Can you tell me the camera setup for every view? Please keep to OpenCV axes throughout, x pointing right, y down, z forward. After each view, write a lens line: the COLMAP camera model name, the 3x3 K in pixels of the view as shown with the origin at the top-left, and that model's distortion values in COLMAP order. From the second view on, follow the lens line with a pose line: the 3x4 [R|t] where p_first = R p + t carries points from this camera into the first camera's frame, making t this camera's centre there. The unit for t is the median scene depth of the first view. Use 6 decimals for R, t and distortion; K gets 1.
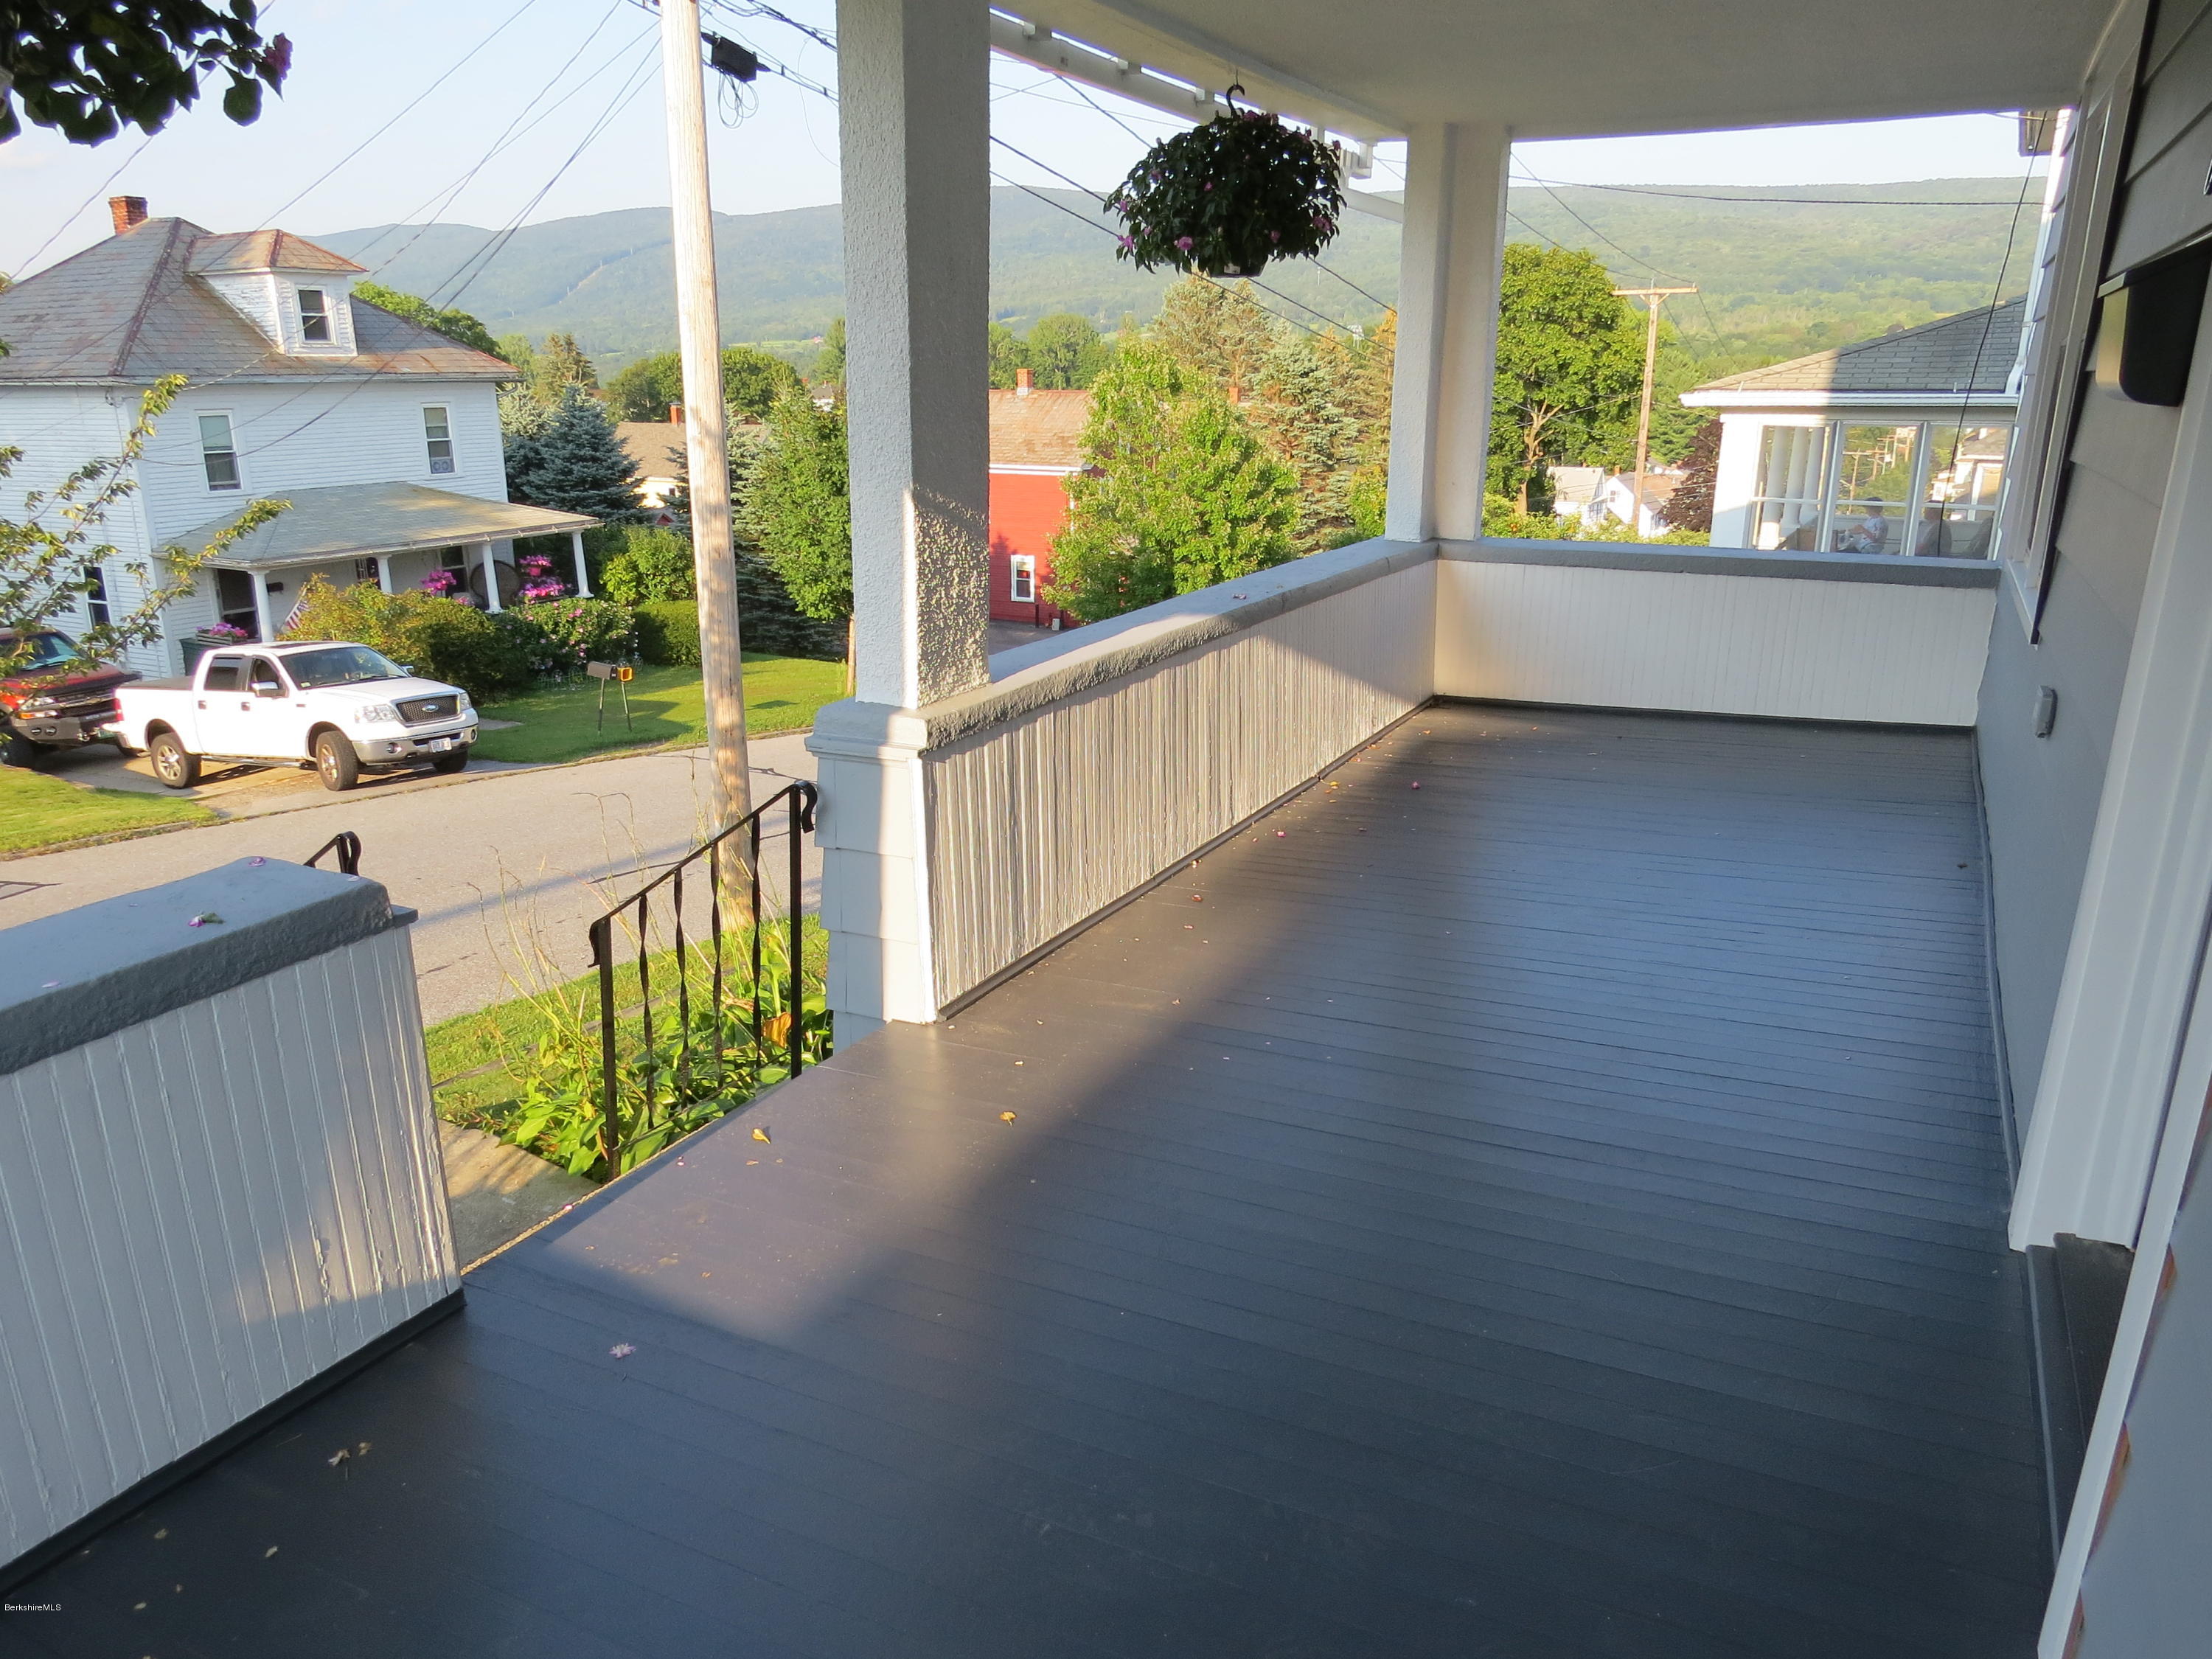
lens RADIAL K [[1570.6, 0, 1102.2], [0, 1570.6, 810.9], [0, 0, 1]] dist [-0.028353, 0.008827]
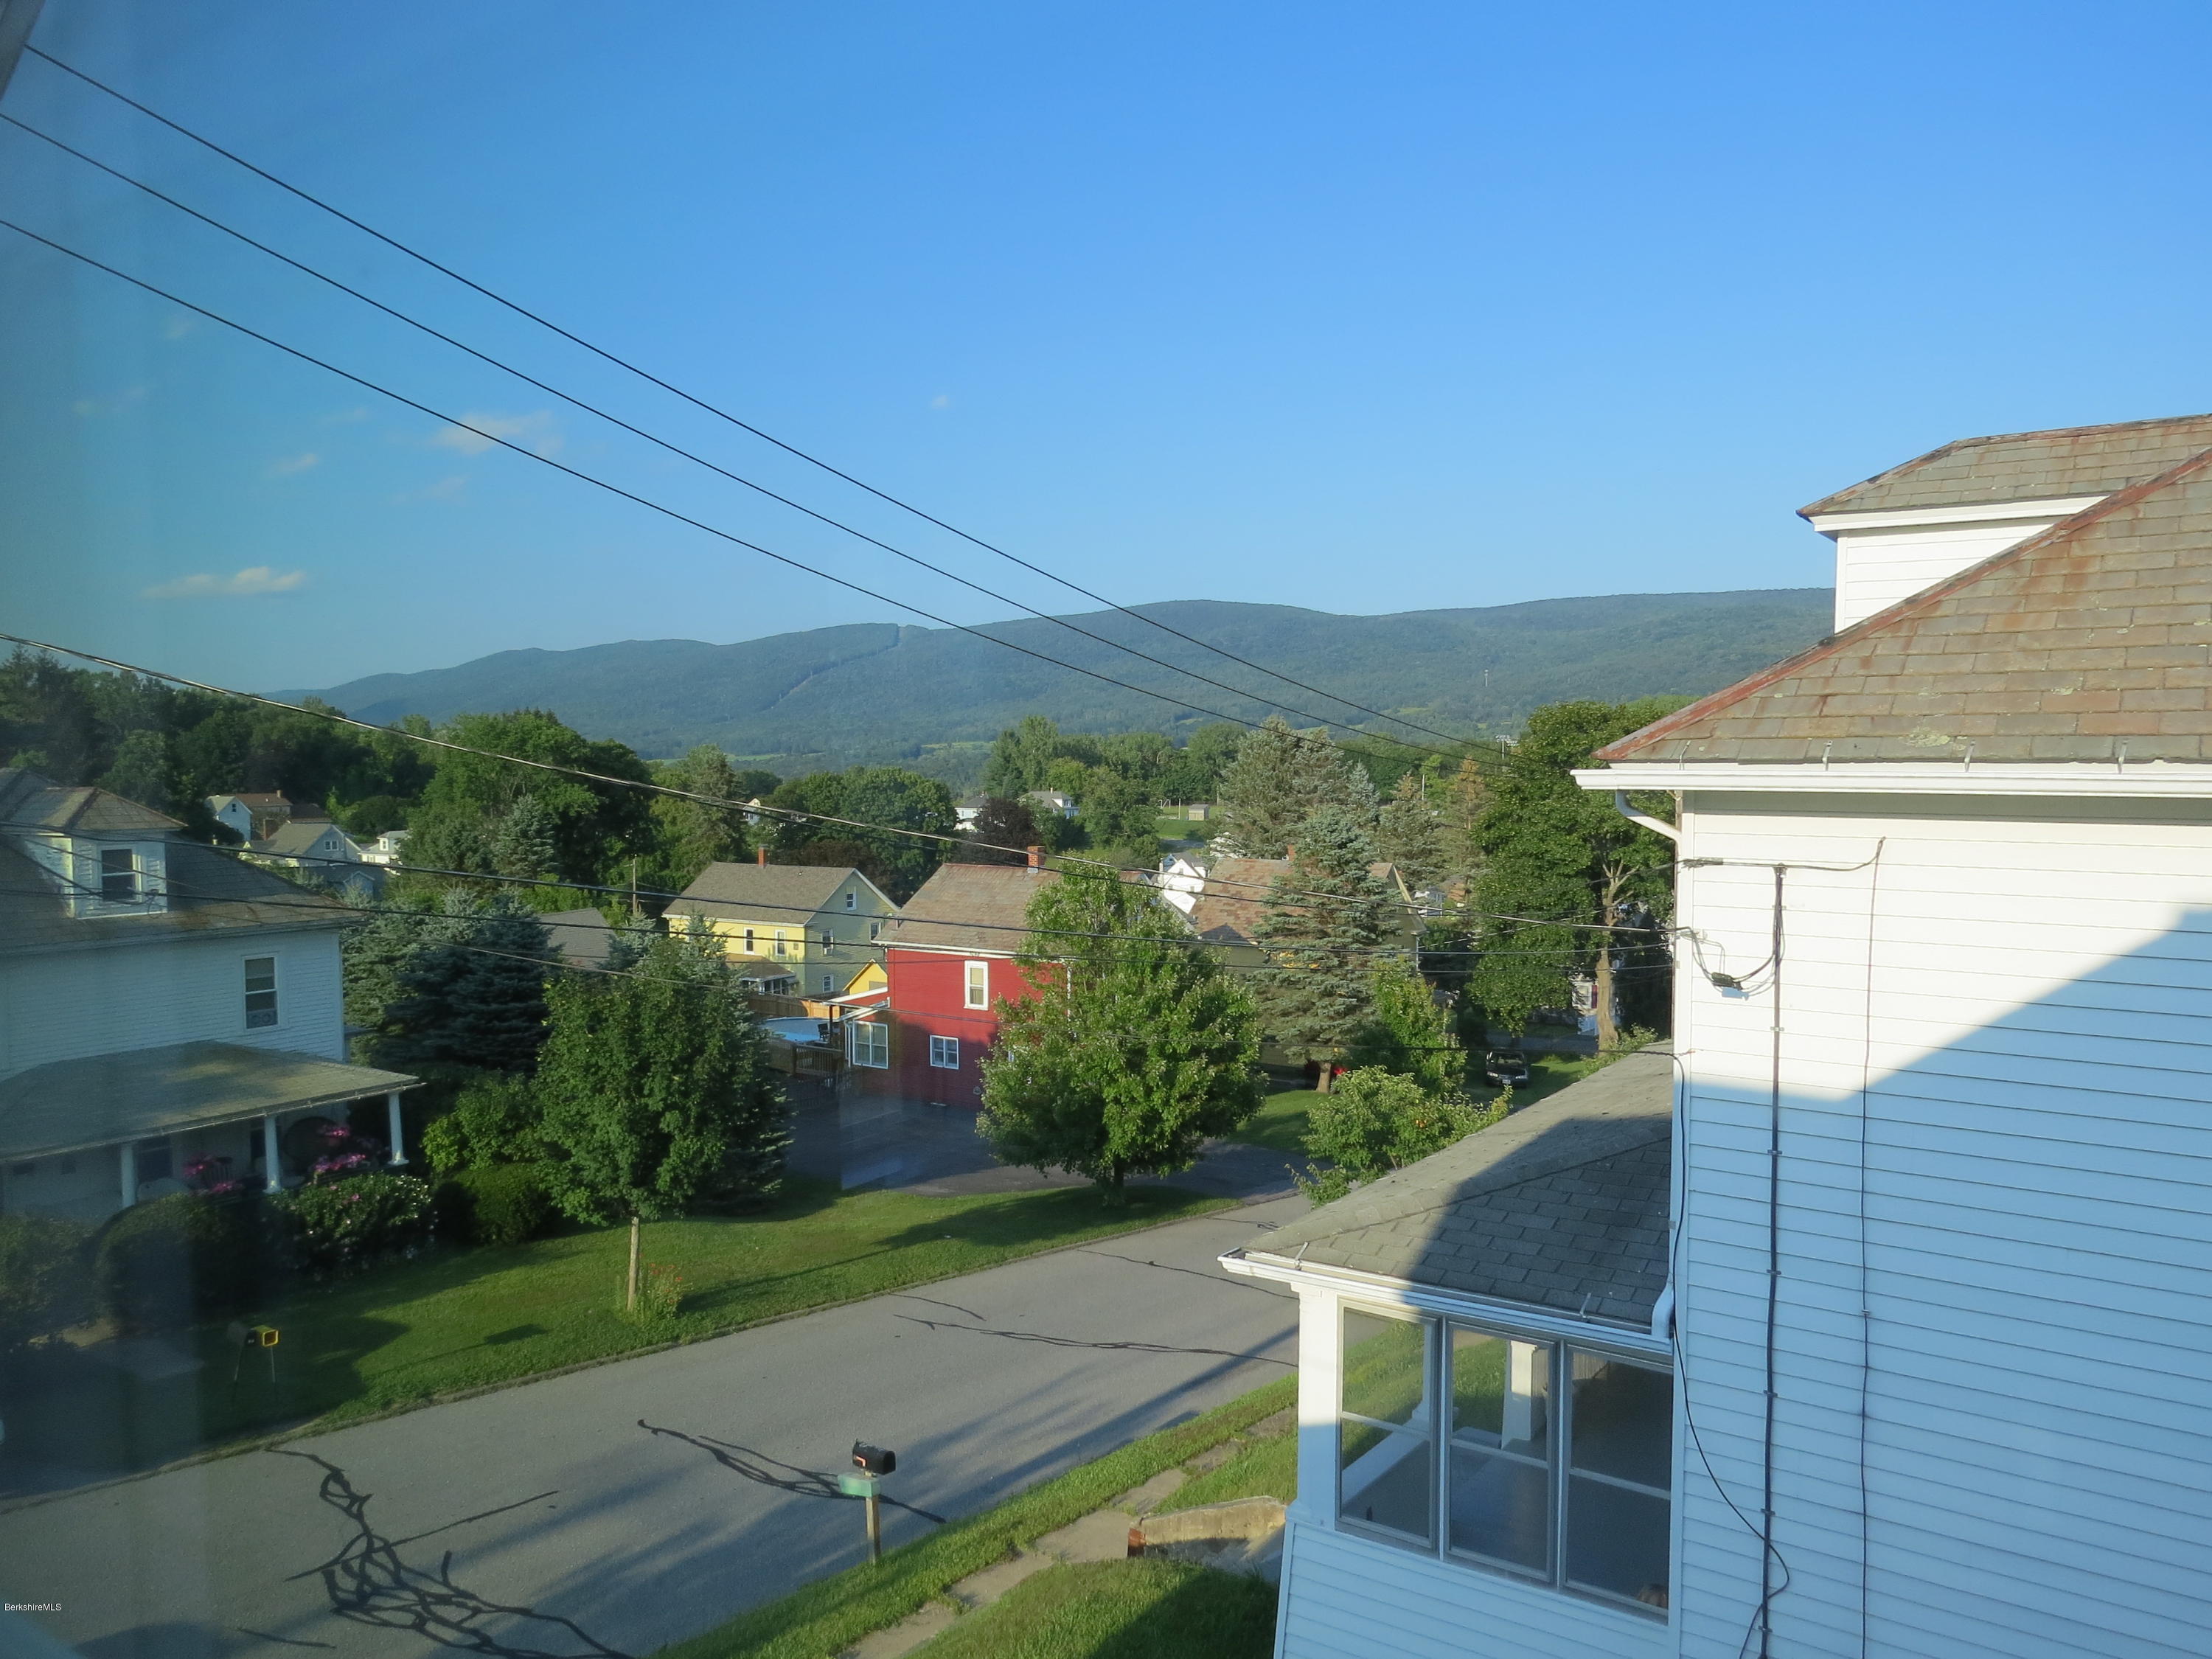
lens RADIAL K [[1570.6, 0, 1107.7], [0, 1570.6, 813.8], [0, 0, 1]] dist [-0.028353, 0.008827]
pose [[0.994257, -0.002994, -0.106974, 0.146192], [-0.023047, 0.970163, -0.241354, -0.104825], [0.104505, 0.242433, 0.964523, 0.105022]]
